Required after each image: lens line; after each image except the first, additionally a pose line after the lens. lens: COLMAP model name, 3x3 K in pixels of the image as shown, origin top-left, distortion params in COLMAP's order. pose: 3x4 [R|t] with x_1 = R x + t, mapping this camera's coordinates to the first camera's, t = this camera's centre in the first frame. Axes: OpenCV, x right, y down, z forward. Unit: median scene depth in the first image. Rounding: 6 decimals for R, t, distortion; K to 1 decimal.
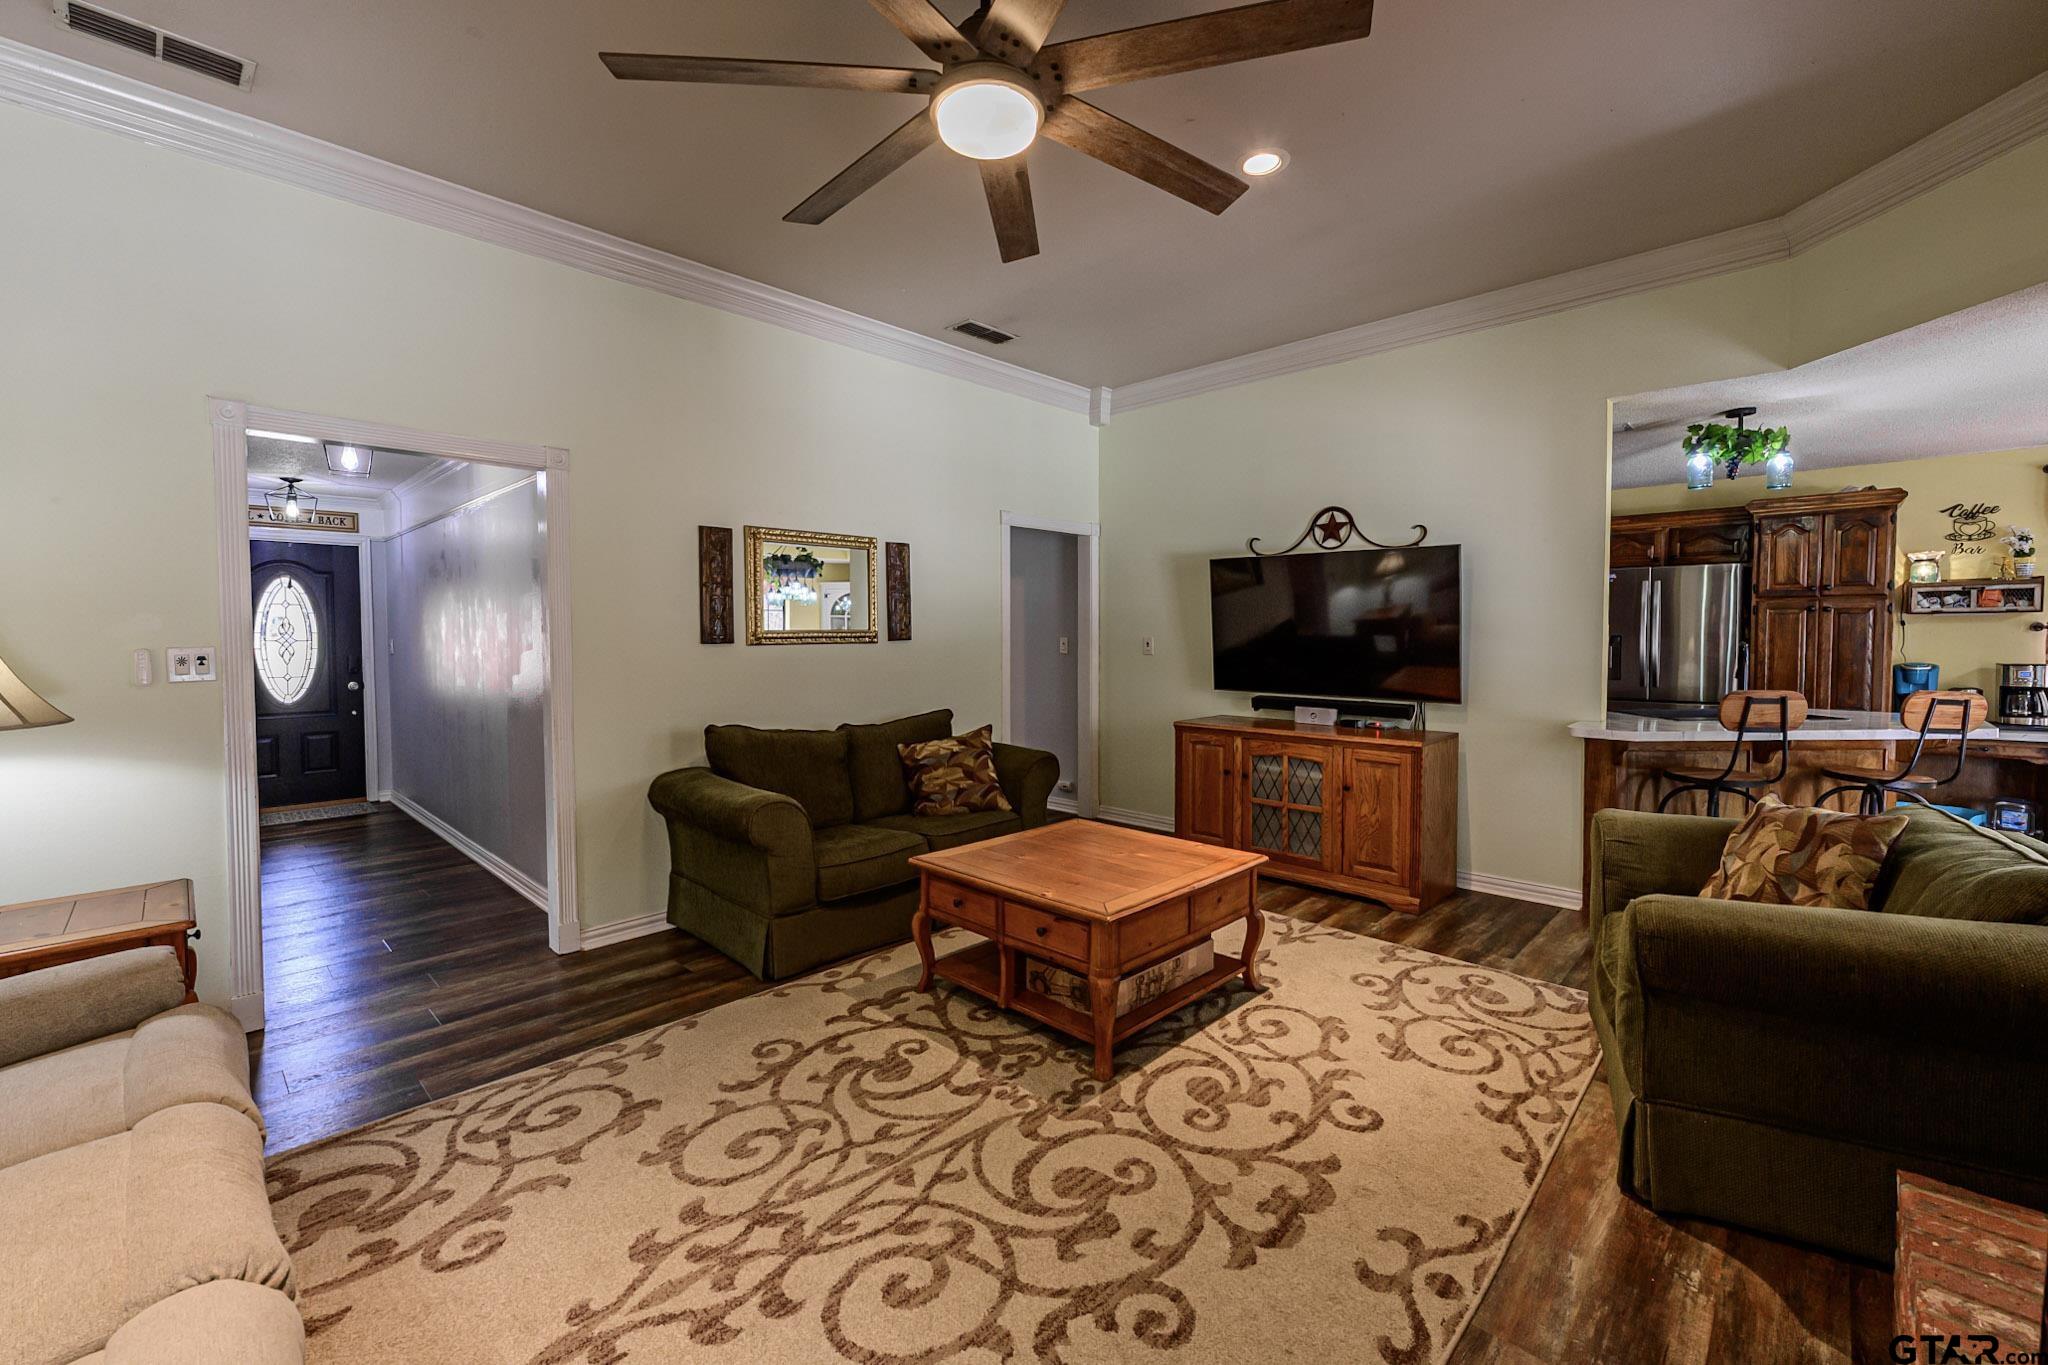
lens RADIAL K [[834.1, 0, 1033.4], [0, 834.1, 684.8], [0, 0, 1]] dist [-0.001405, 0.000234]
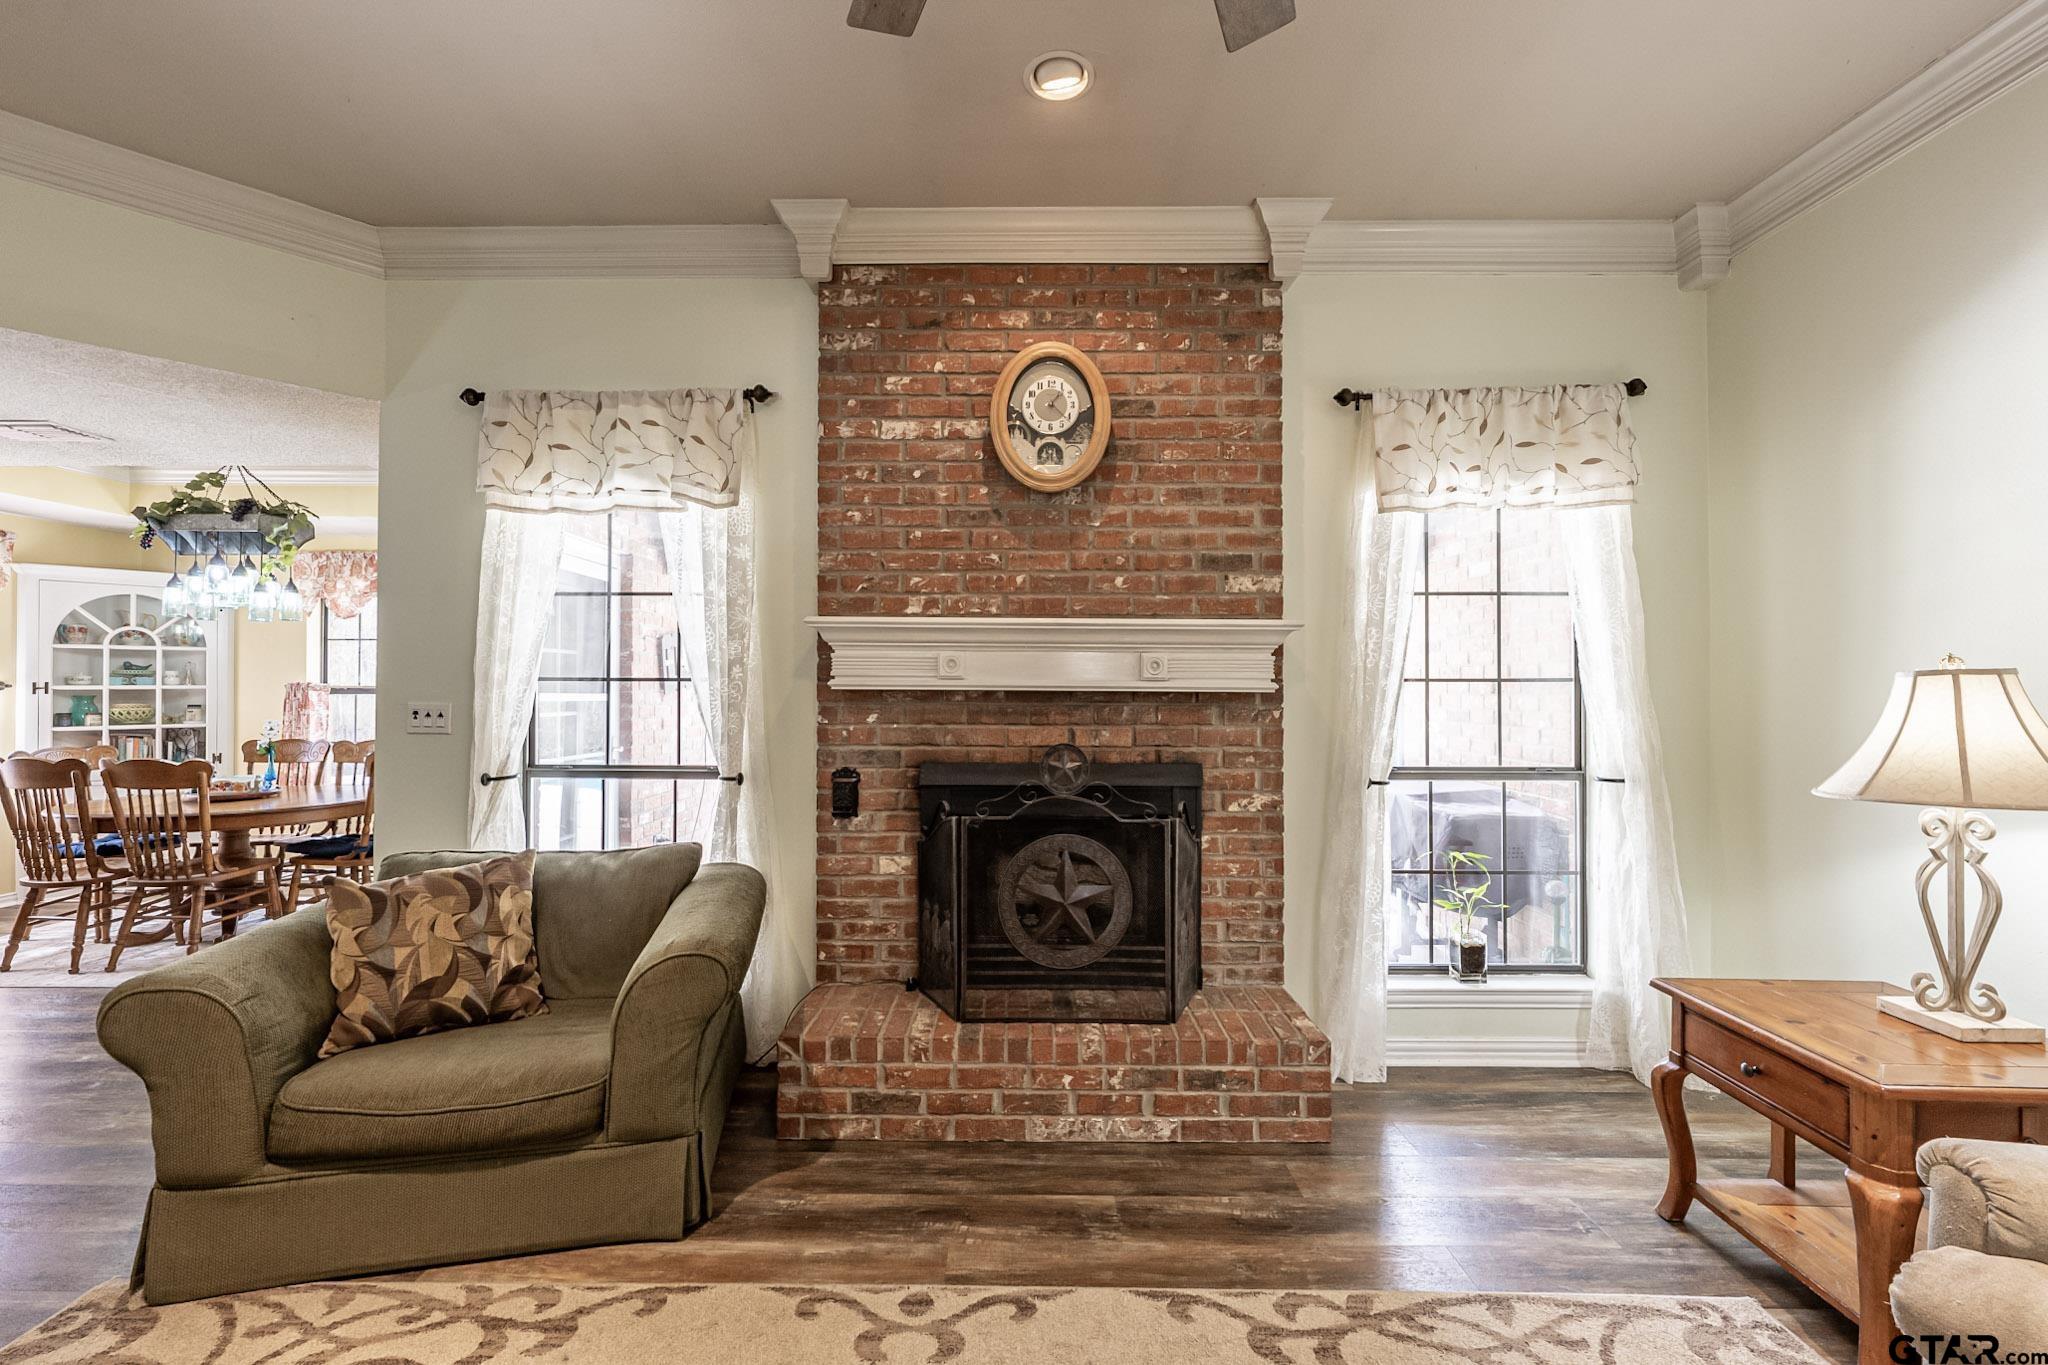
lens RADIAL K [[834.1, 0, 1016.7], [0, 834.1, 681.8], [0, 0, 1]] dist [-0.001405, 0.000234]
pose [[-0.674711, 0.009370, 0.738022, -0.131891], [0.046120, 0.998501, 0.029486, -0.035696], [-0.736639, 0.053933, -0.674132, 0.528338]]
